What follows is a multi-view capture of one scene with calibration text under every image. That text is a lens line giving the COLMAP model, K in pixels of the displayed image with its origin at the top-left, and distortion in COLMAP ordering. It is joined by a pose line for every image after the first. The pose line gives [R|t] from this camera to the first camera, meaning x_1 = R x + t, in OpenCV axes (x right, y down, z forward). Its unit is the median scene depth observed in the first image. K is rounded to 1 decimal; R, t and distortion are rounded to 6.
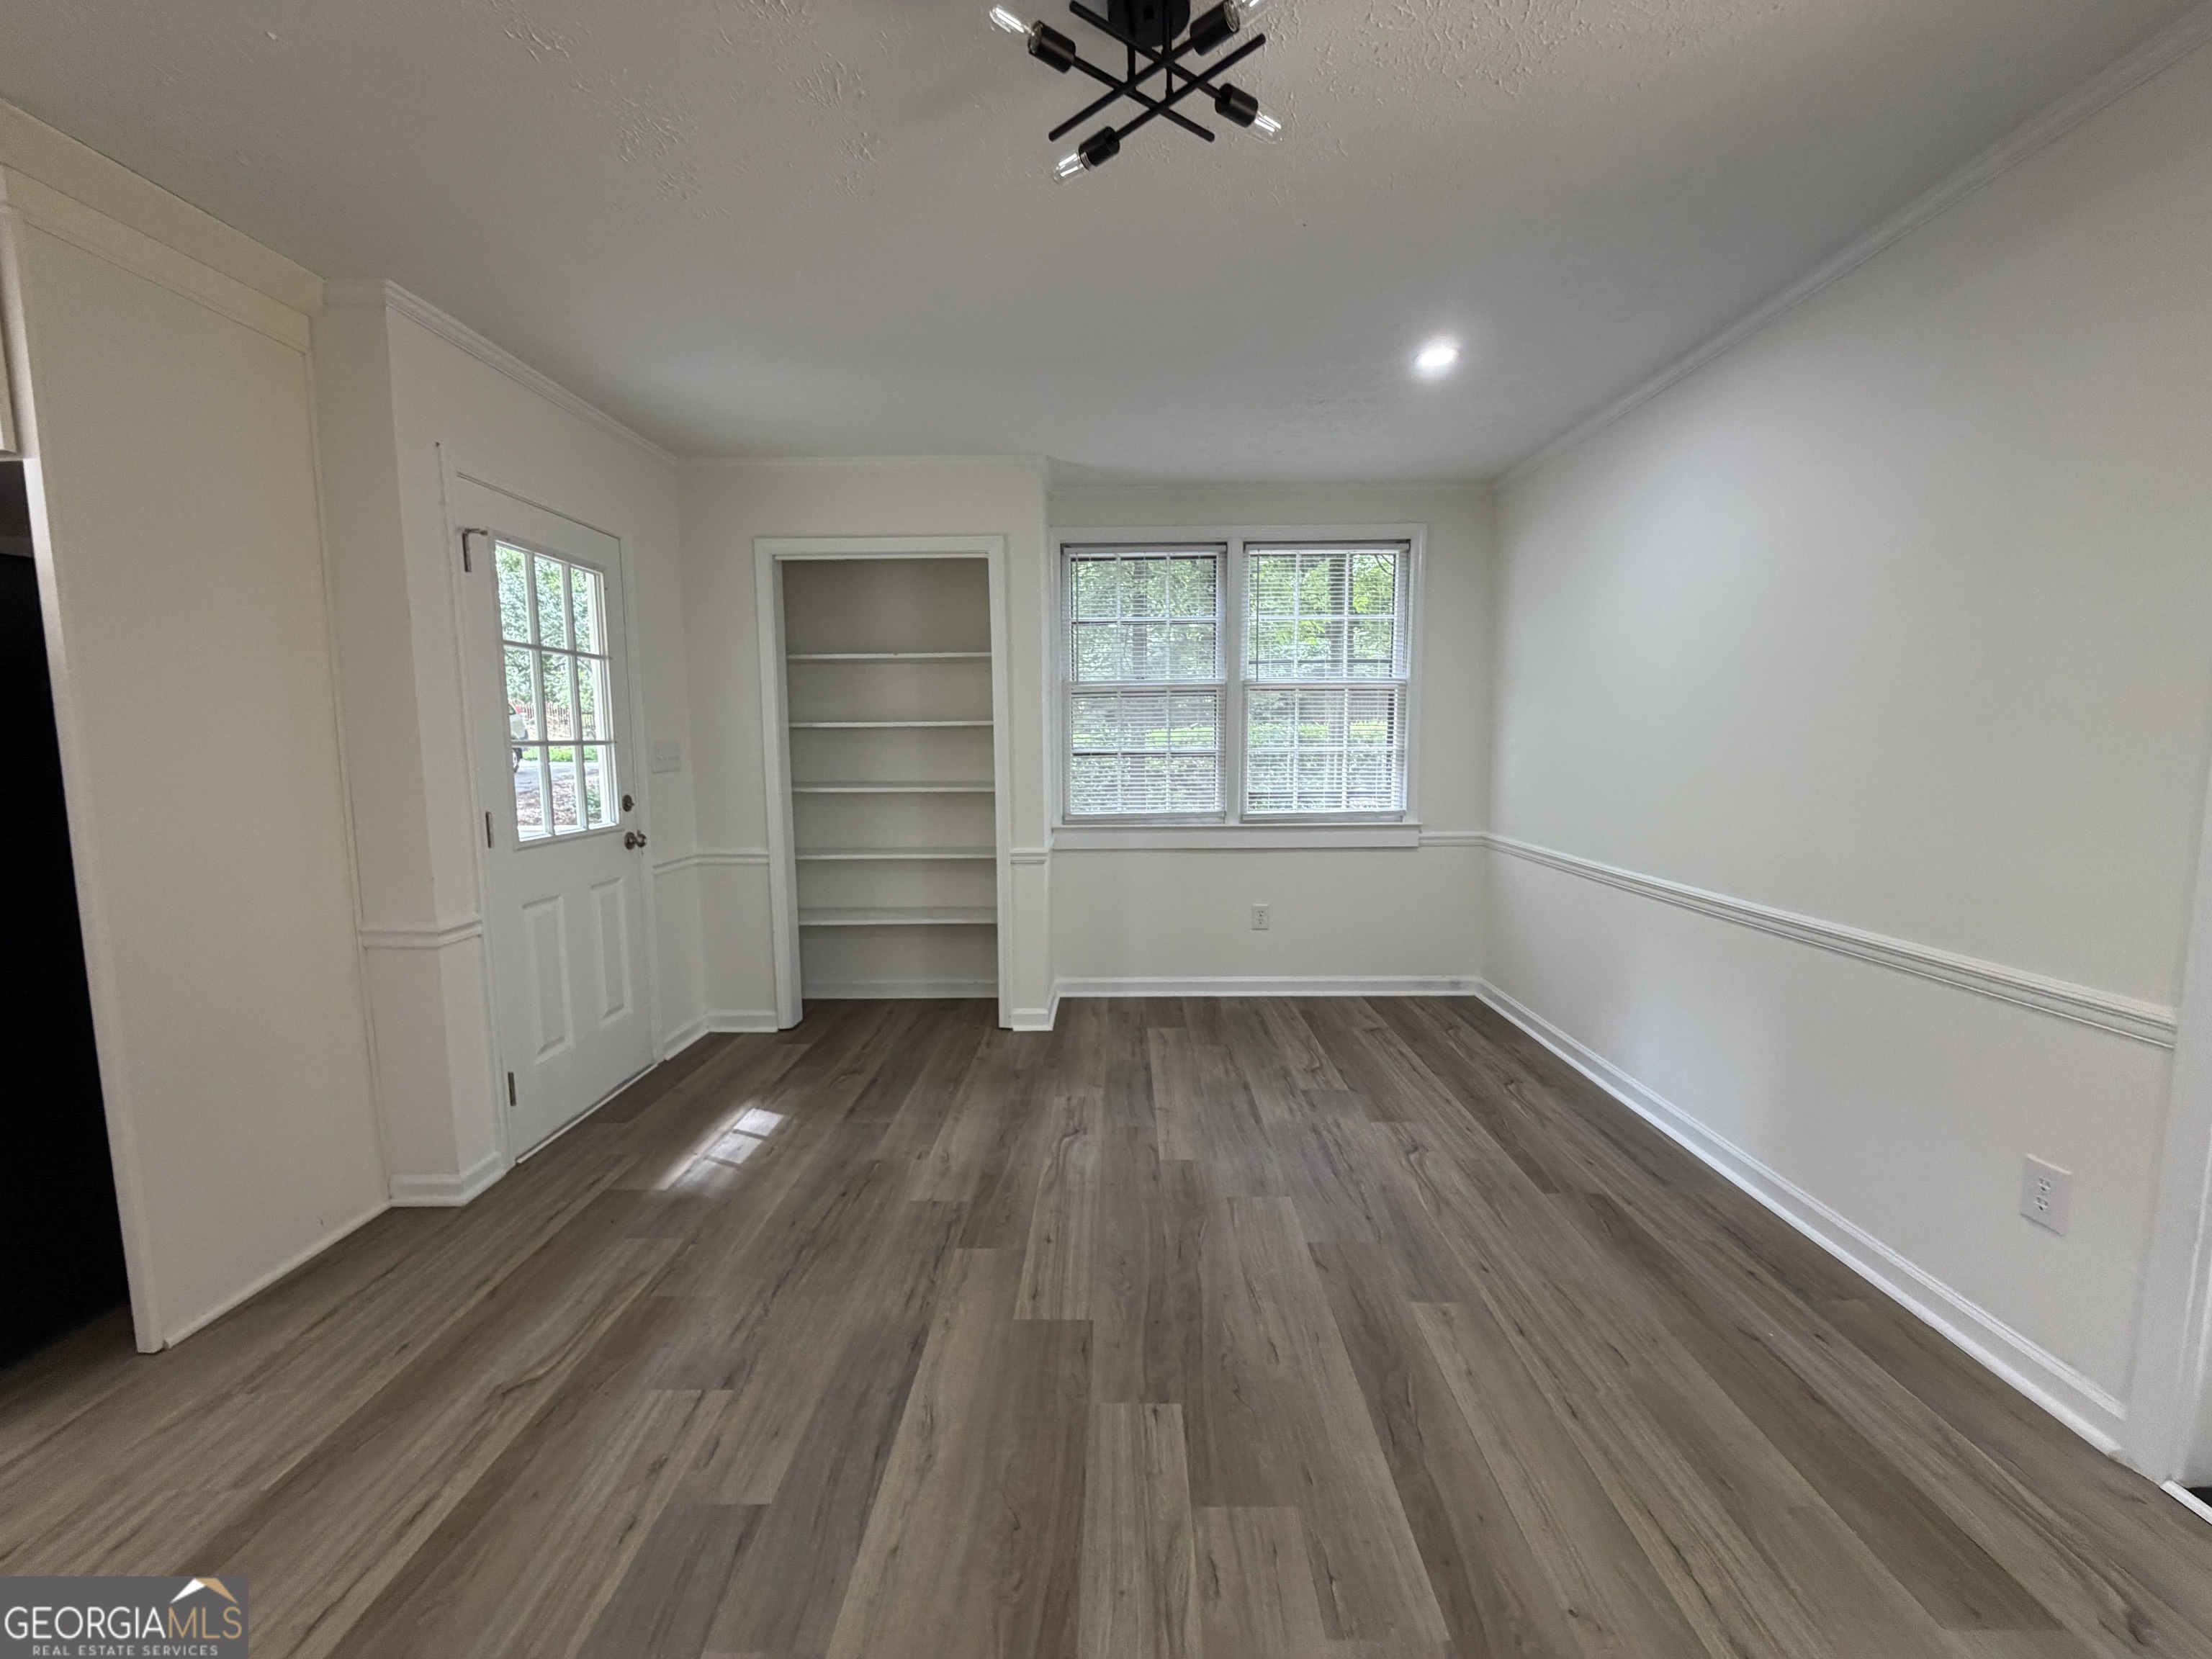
lens RADIAL K [[883.3, 0, 1106.0], [0, 883.3, 829.5], [0, 0, 1]] dist [0.000406, -0.000404]
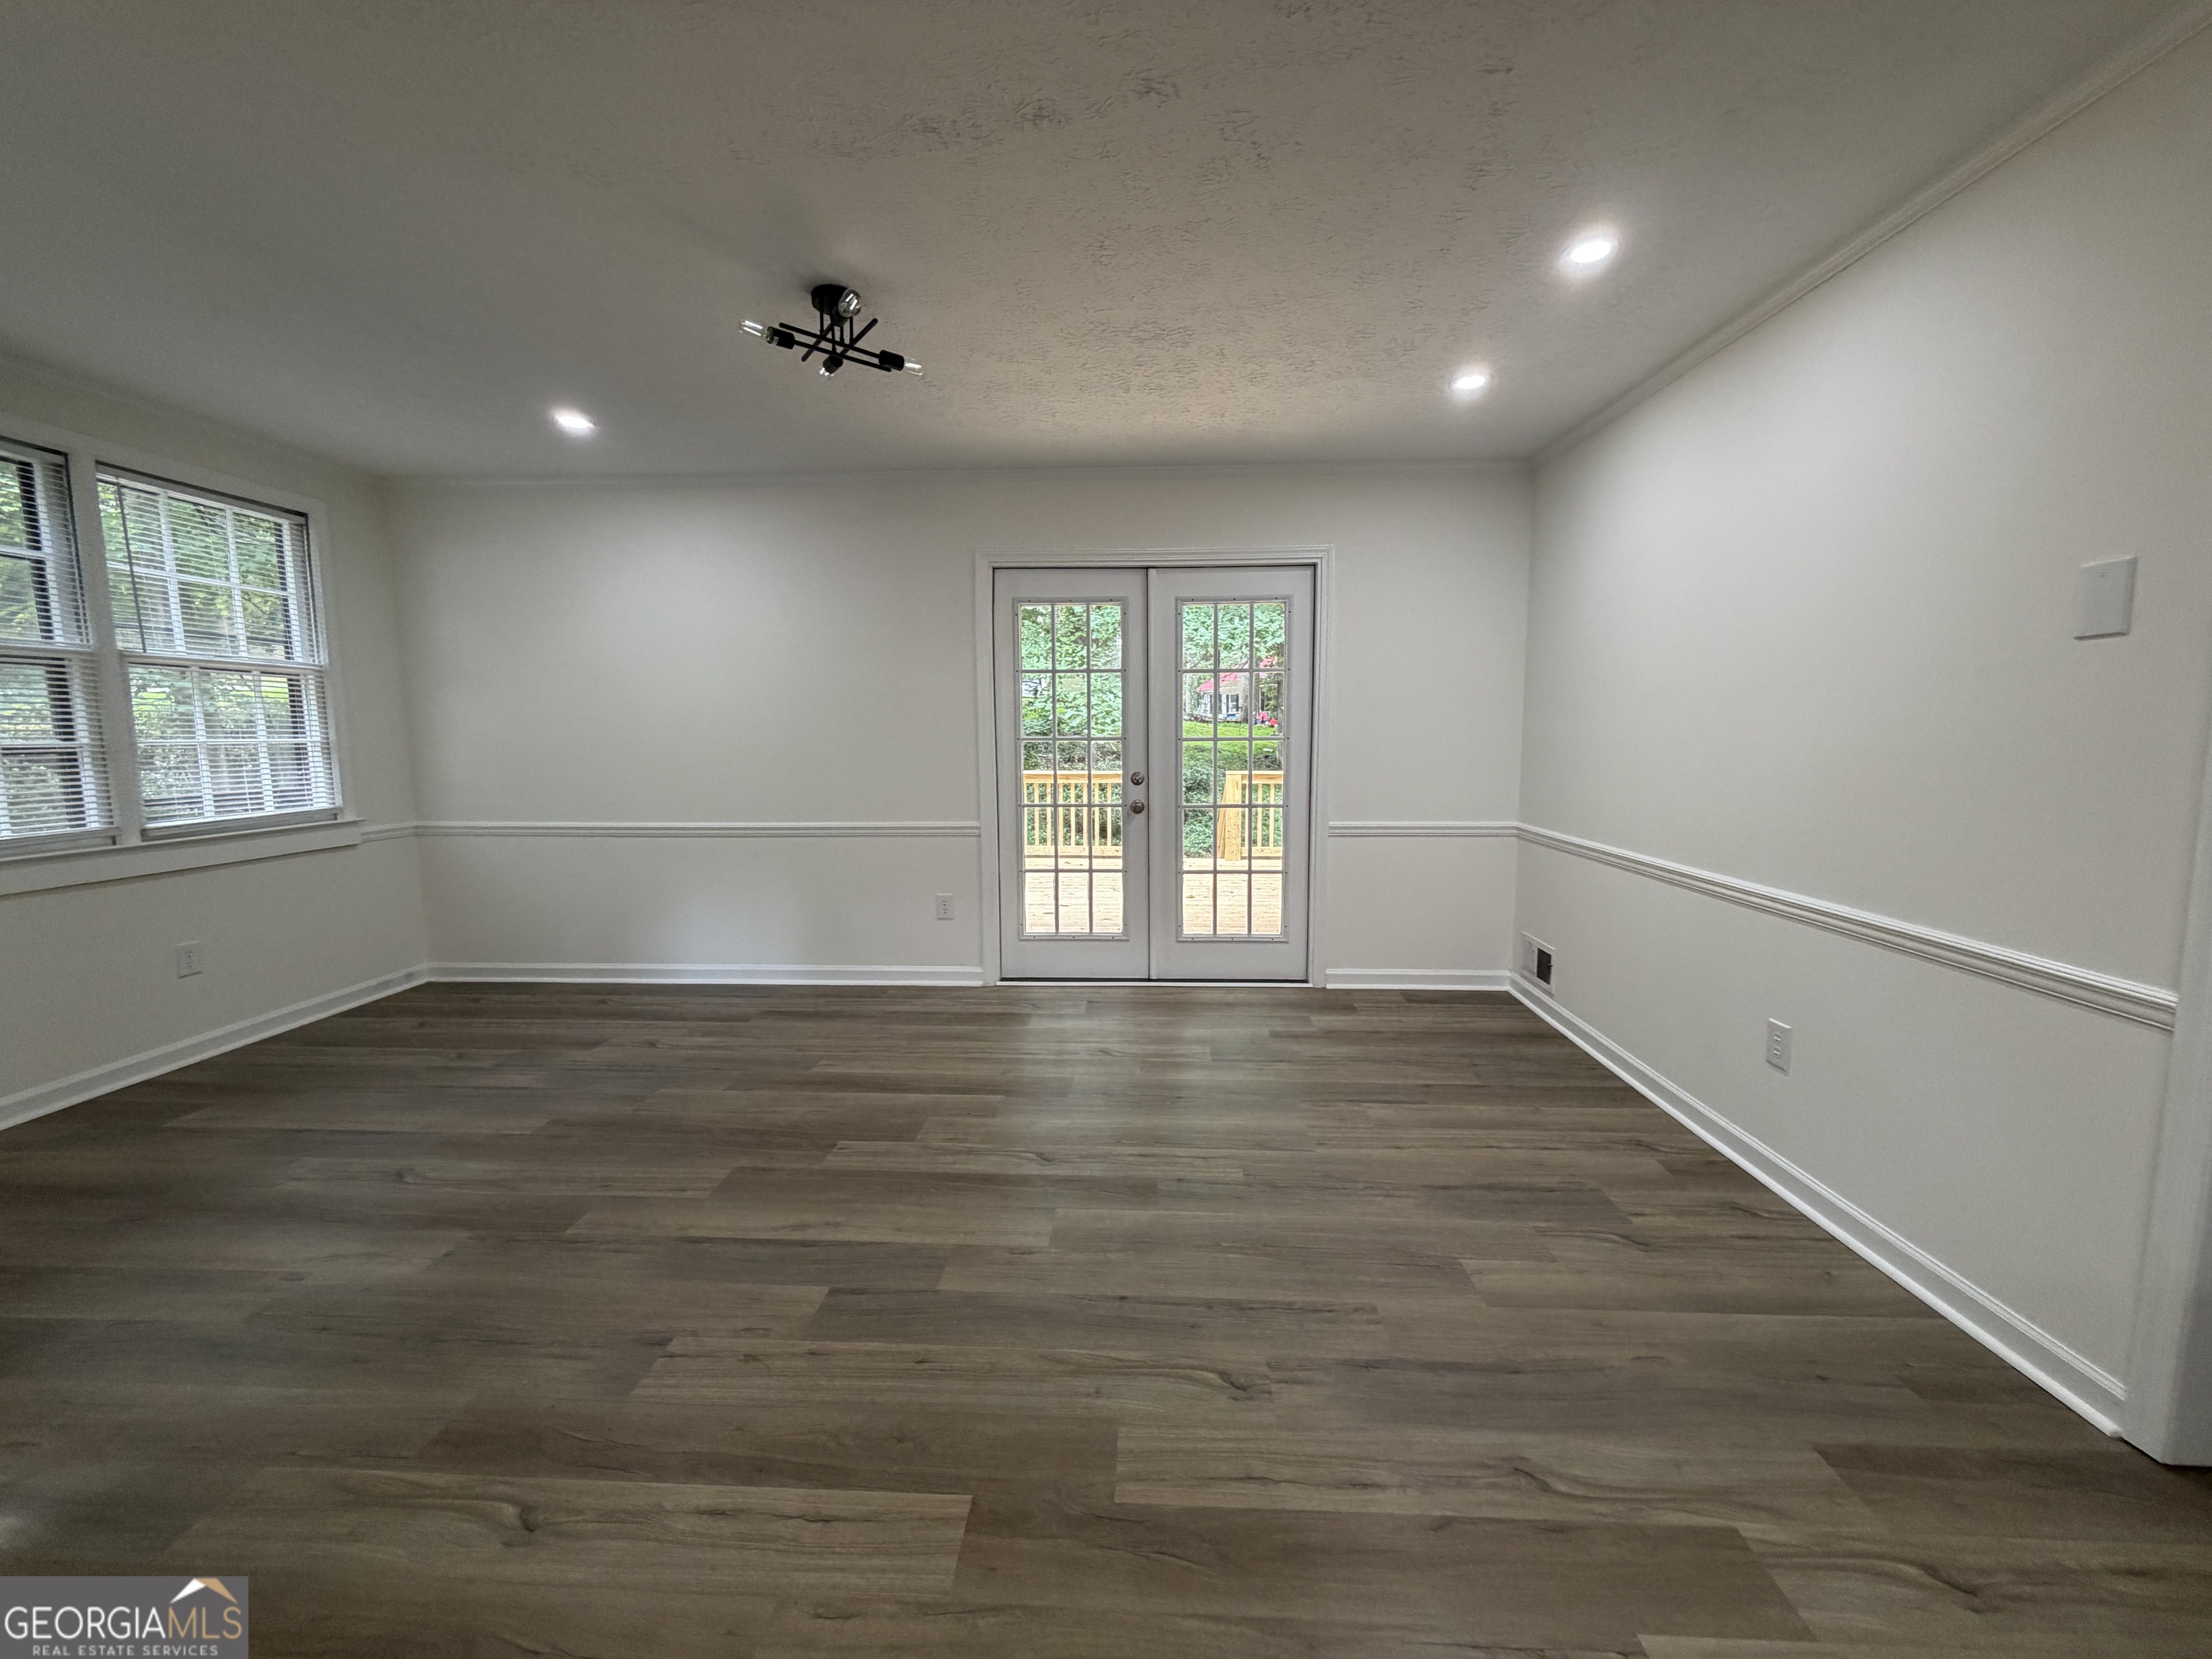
lens RADIAL K [[883.3, 0, 1106.0], [0, 883.3, 829.5], [0, 0, 1]] dist [0.000406, -0.000404]
pose [[0.037487, -0.104968, 0.993769, -0.972618], [0.105985, 0.989276, 0.100495, -0.010222], [-0.993661, 0.101557, 0.048210, 0.265334]]
